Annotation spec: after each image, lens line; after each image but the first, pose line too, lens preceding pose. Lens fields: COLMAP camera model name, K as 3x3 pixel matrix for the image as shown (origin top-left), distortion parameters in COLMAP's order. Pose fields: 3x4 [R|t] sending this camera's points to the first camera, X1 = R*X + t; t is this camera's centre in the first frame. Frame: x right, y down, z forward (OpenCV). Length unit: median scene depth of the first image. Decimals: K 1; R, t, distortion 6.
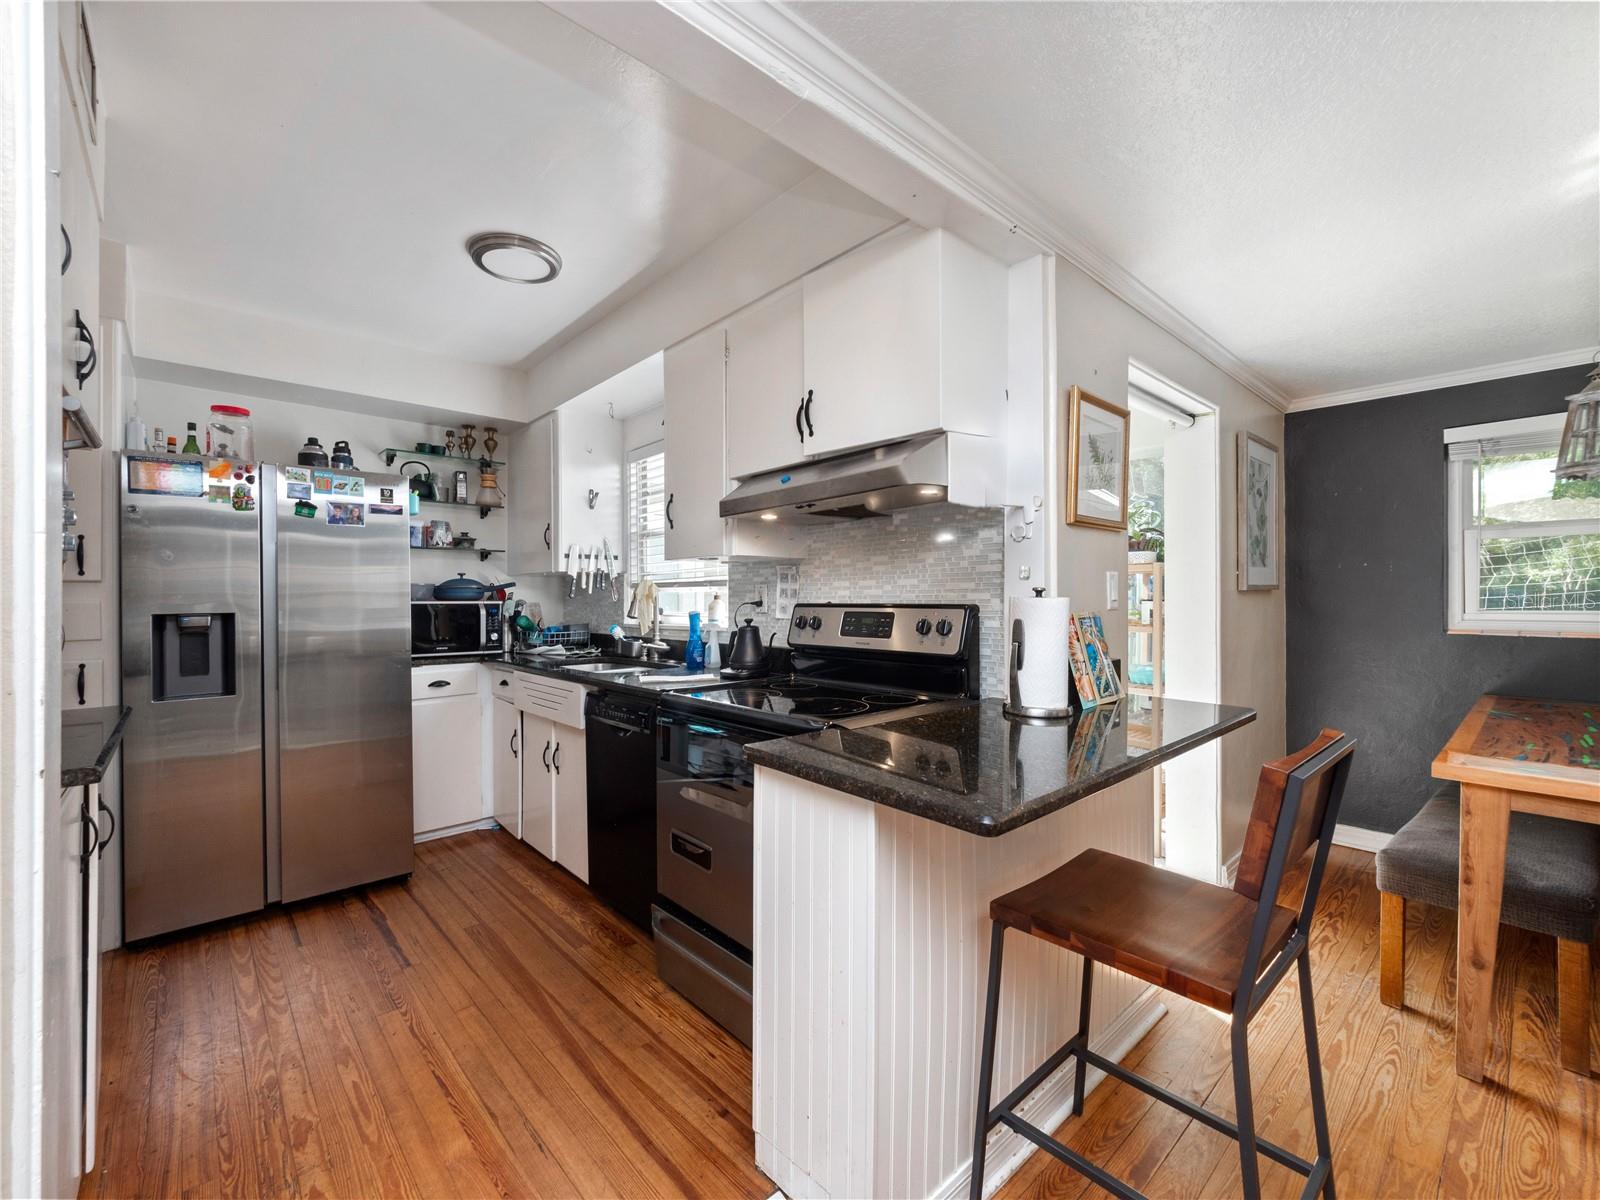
lens RADIAL K [[671.9, 0, 780.7], [0, 671.9, 596.8], [0, 0, 1]] dist [0.001262, -0.005158]
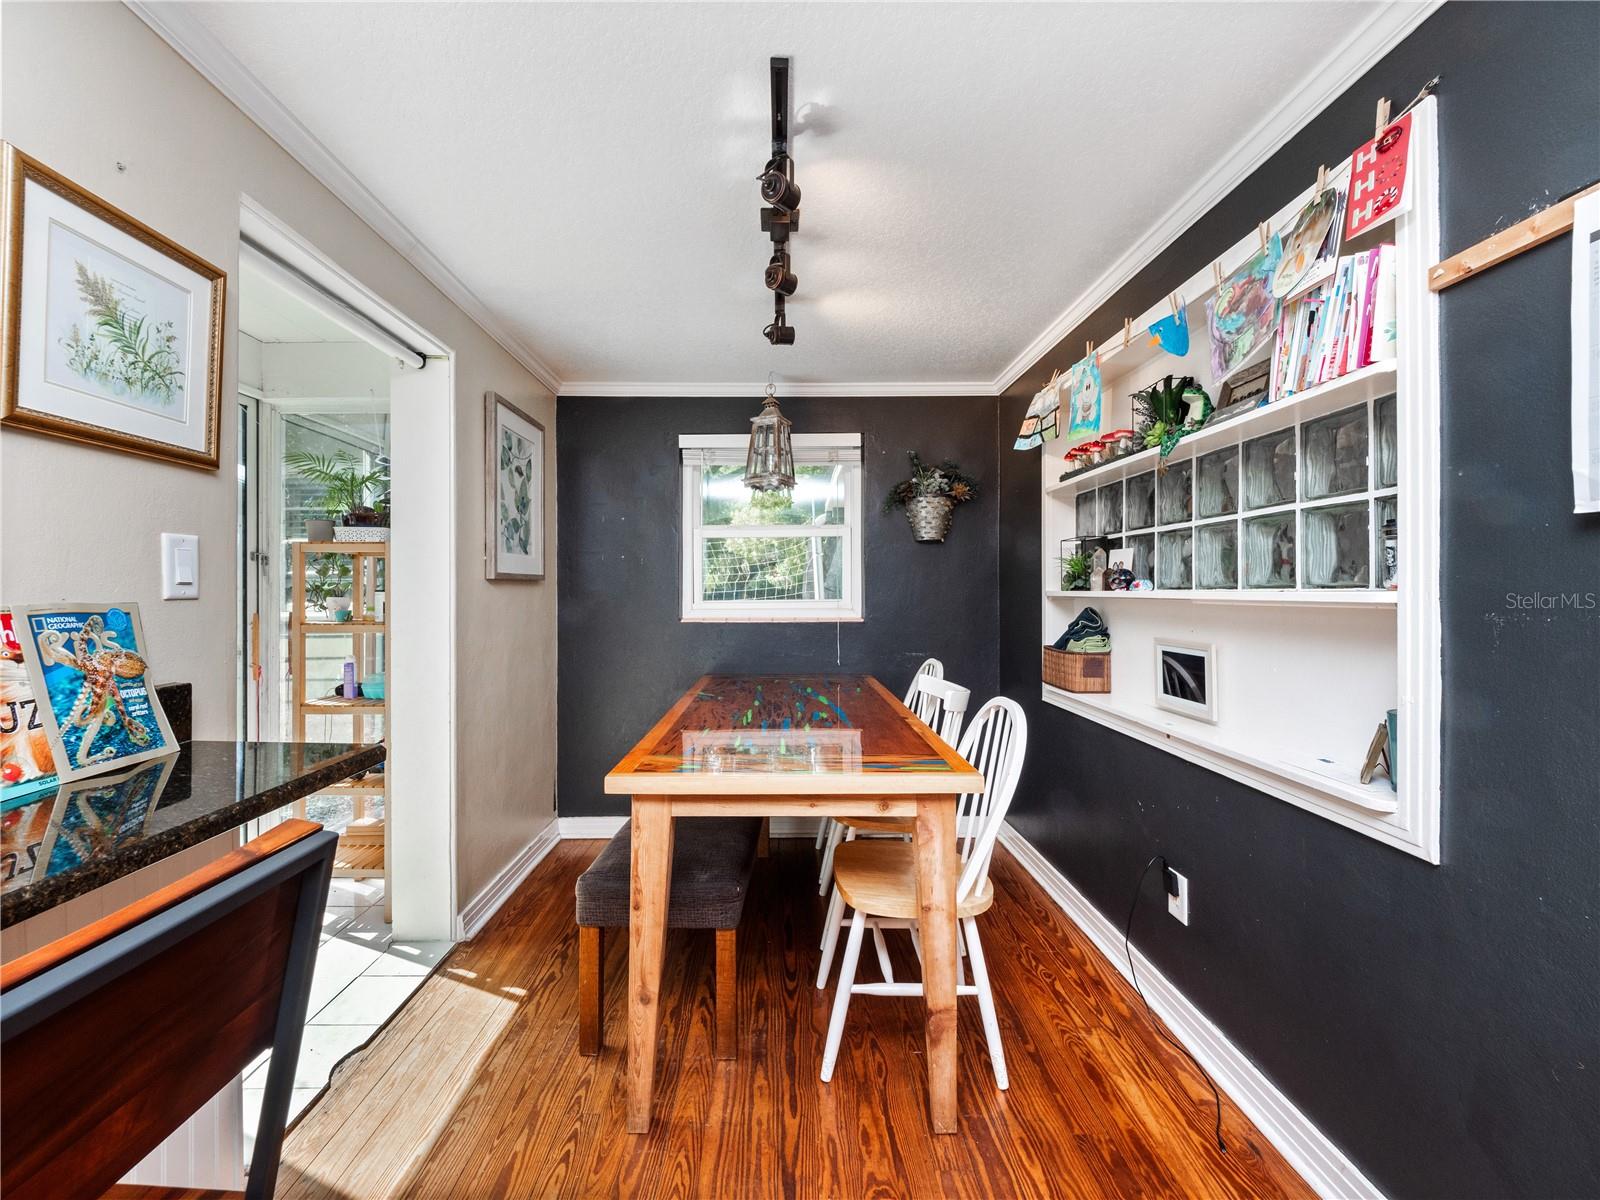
lens RADIAL K [[671.9, 0, 780.7], [0, 671.9, 596.8], [0, 0, 1]] dist [0.001262, -0.005158]
pose [[0.655903, -0.000967, 0.754844, 0.297232], [-0.000117, 0.999999, 0.001383, 0.011411], [-0.754845, -0.000996, 0.655903, 0.170506]]
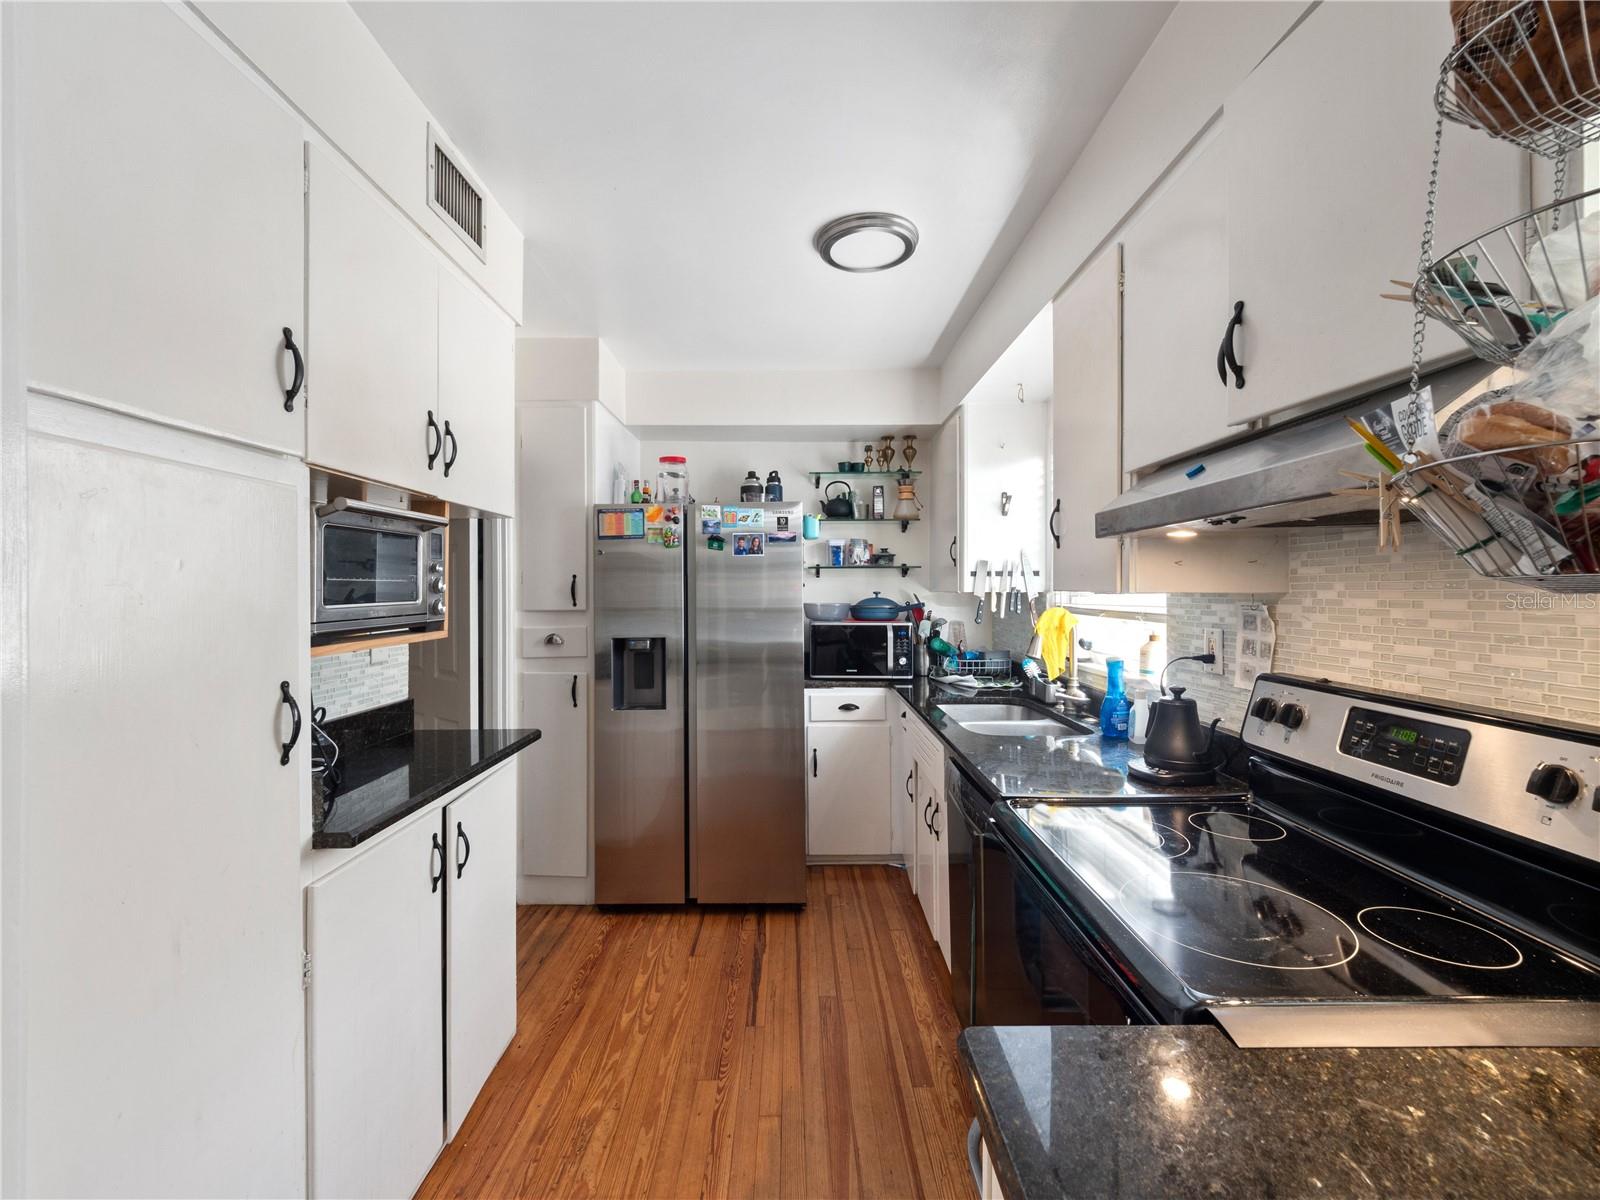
lens RADIAL K [[668.1, 0, 788.5], [0, 668.1, 585.5], [0, 0, 1]] dist [0.002505, -0.013061]
pose [[0.743076, -0.000684, -0.669206, 0.093600], [0.002148, 0.999997, 0.001363, -0.059480], [0.669203, -0.002451, 0.743076, 0.262205]]
